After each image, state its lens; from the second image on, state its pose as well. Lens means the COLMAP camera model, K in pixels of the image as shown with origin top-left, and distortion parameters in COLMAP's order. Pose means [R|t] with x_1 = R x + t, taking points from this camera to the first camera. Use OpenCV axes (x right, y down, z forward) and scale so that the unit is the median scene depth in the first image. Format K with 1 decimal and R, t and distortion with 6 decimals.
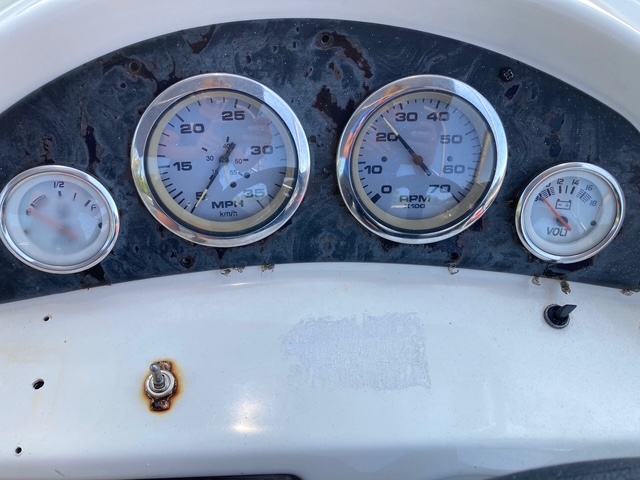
lens RADIAL K [[538.3, 0, 320.0], [0, 538.3, 240.0], [0, 0, 1]] dist [0.005000, -0.002600]
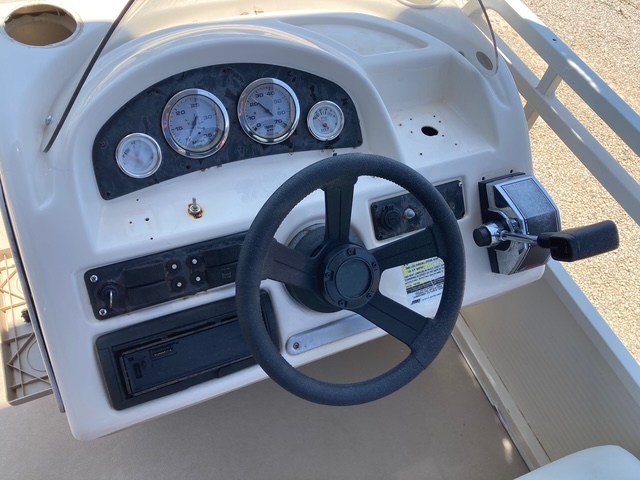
lens RADIAL K [[518.8, 0, 318.3], [0, 518.8, 232.8], [0, 0, 1]] dist [0.045512, -0.003013]
pose [[0.927114, -0.240700, 0.287267, -0.477822], [0.258093, 0.965829, -0.023695, 0.570909], [-0.271748, 0.096110, 0.957557, -1.495970]]
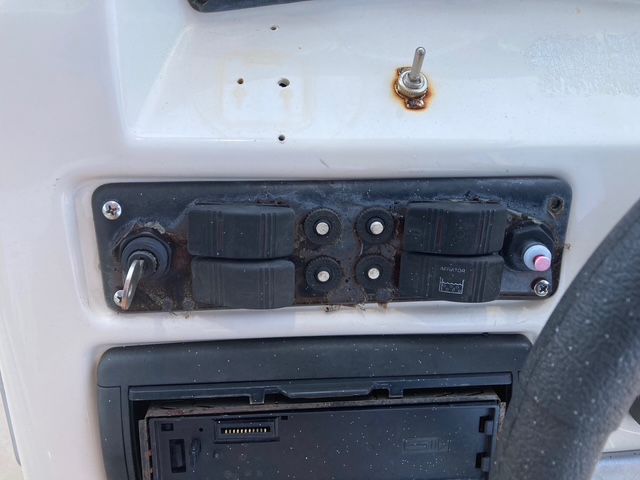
lens RADIAL K [[538.3, 0, 320.0], [0, 538.3, 240.0], [0, 0, 1]] dist [0.005000, -0.002600]
pose [[0.999946, -0.009617, 0.003916, -0.449071], [0.009125, 0.993822, 0.110613, 0.418361], [-0.004955, -0.110571, 0.993856, 0.040435]]
